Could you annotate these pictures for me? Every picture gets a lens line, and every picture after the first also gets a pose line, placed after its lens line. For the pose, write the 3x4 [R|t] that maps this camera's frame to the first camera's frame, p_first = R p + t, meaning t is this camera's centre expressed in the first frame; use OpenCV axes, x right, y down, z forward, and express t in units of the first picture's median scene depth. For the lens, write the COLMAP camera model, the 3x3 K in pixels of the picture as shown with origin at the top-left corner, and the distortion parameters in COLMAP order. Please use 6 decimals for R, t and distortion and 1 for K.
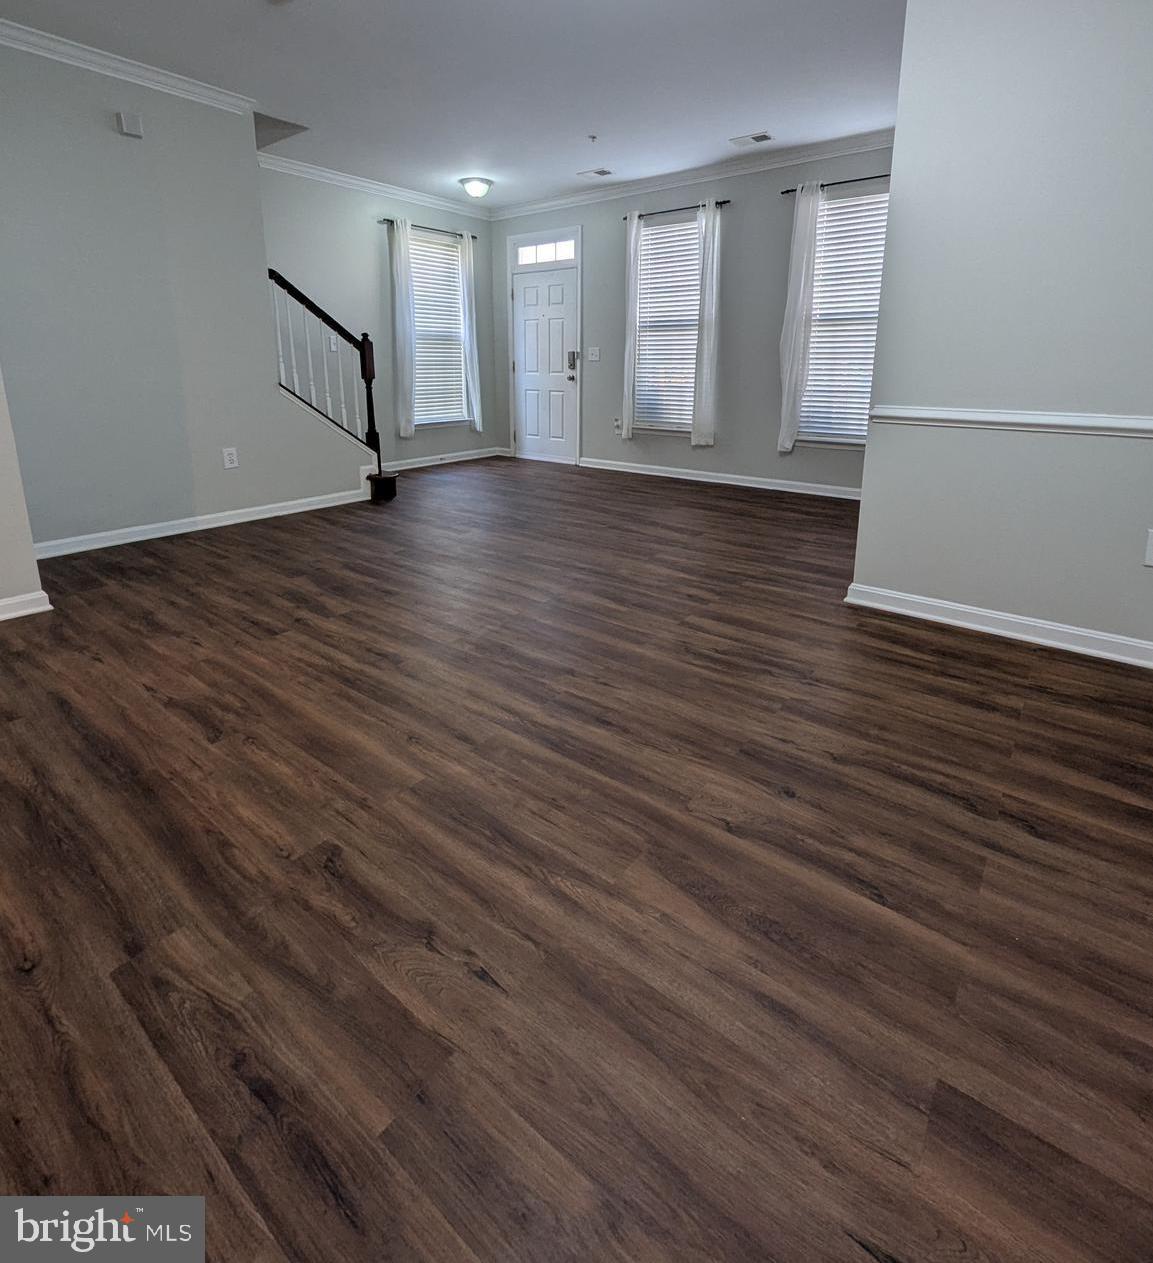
lens RADIAL K [[647.2, 0, 573.3], [0, 647.2, 494.2], [0, 0, 1]] dist [0.000223, 0.001078]
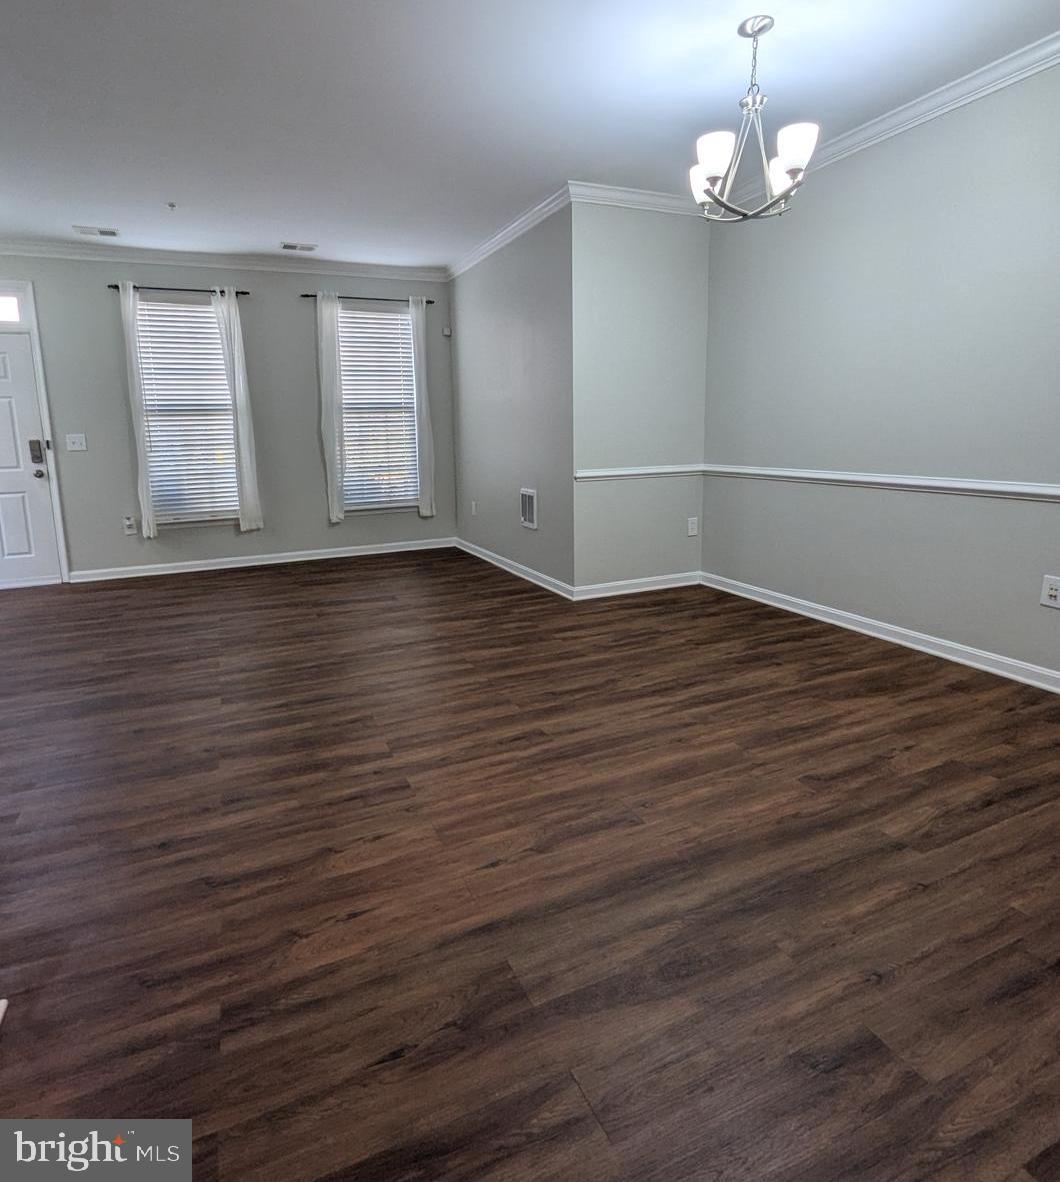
lens RADIAL K [[650.2, 0, 473.2], [0, 650.2, 535.2], [0, 0, 1]] dist [0.001014, -0.000100]
pose [[0.497527, -0.155587, 0.853381, -1.388767], [0.197963, 0.978187, 0.062928, -0.179871], [-0.844558, 0.137630, 0.517475, 0.561857]]
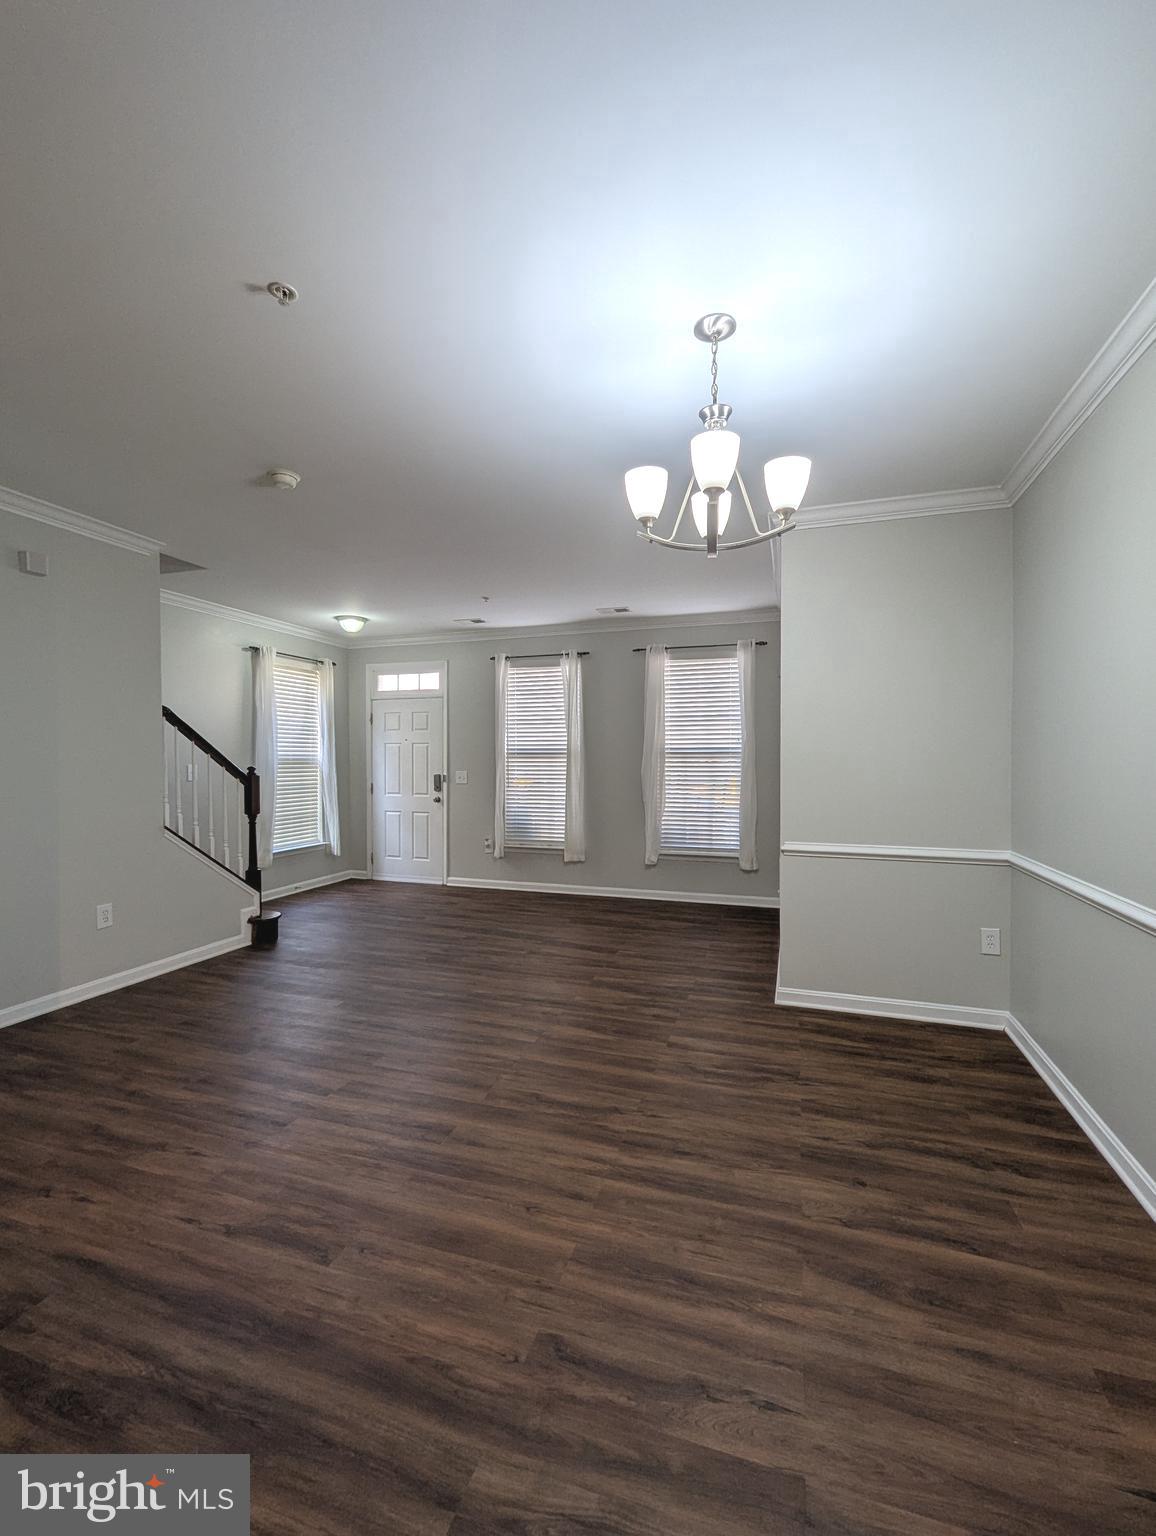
lens RADIAL K [[645.1, 0, 572.9], [0, 645.1, 768.1], [0, 0, 1]] dist [0.002851, -0.001314]
pose [[0.941493, -0.007644, 0.336945, -0.482229], [0.069951, 0.982404, -0.173171, -0.119359], [-0.329693, 0.186609, 0.925462, -0.098746]]
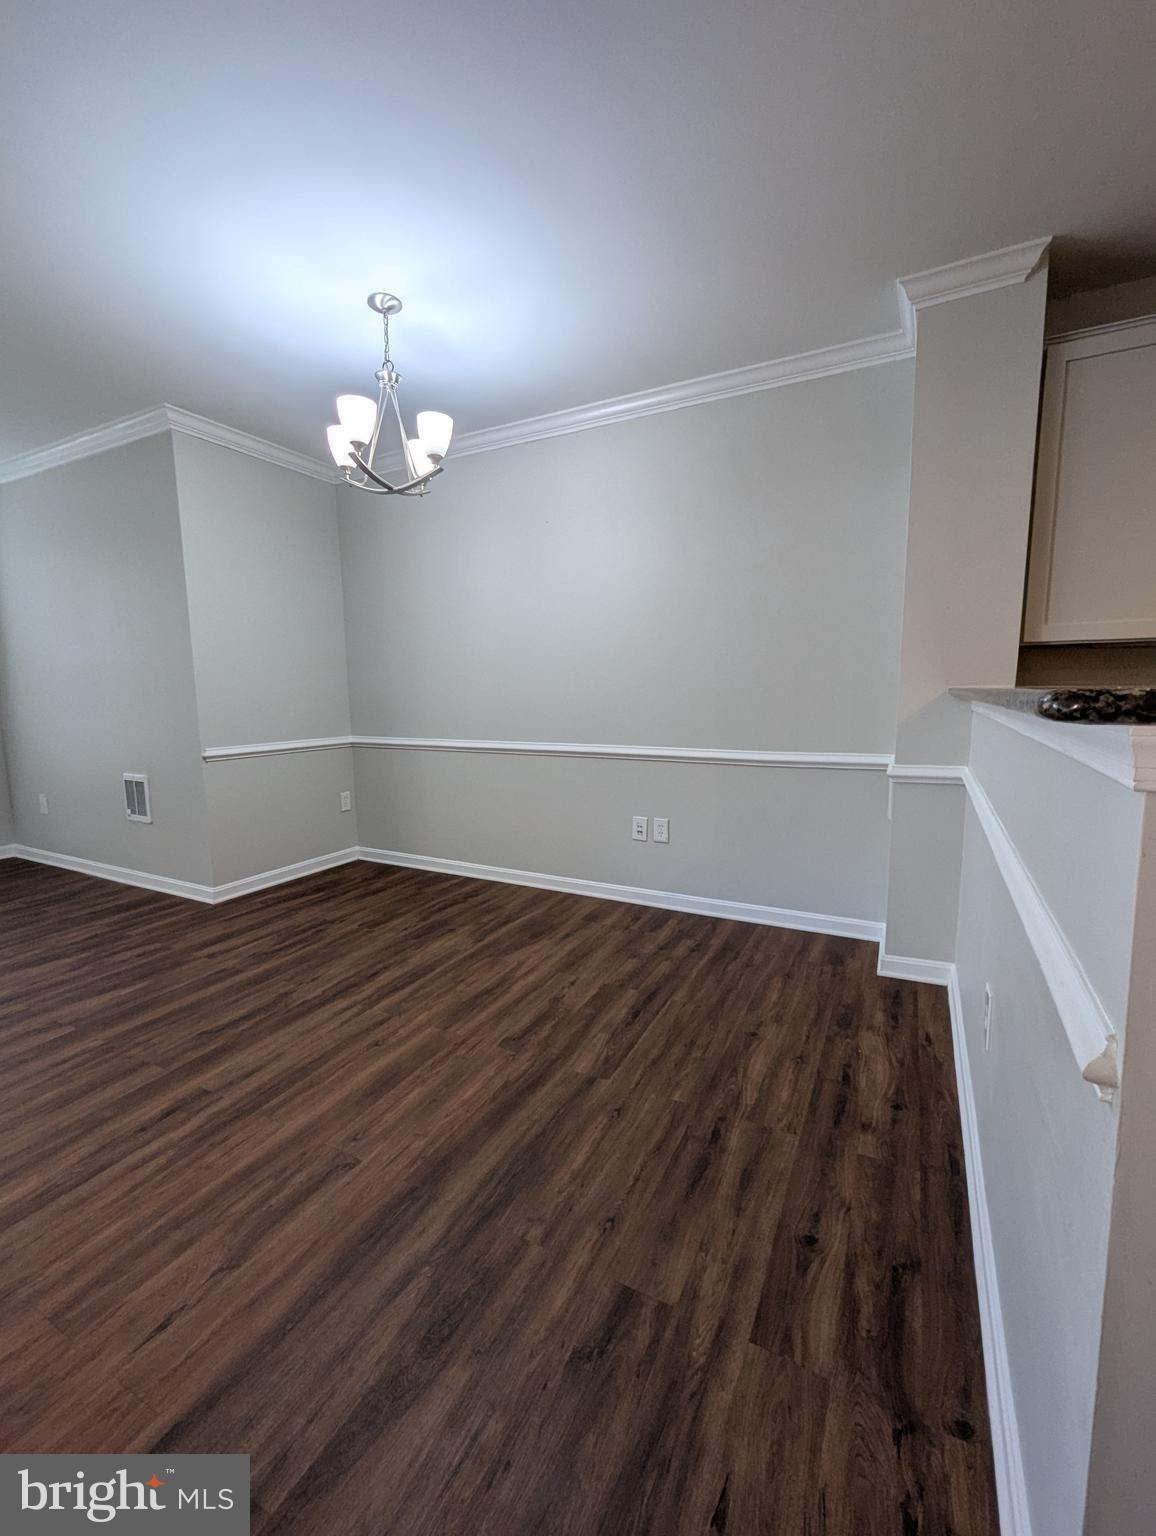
lens RADIAL K [[645.1, 0, 577.8], [0, 645.1, 772.2], [0, 0, 1]] dist [0.002851, -0.001314]
pose [[-0.187944, -0.128375, 0.973754, -1.296374], [0.202104, 0.965150, 0.166248, -0.211815], [-0.961161, 0.228045, -0.155449, 0.654090]]
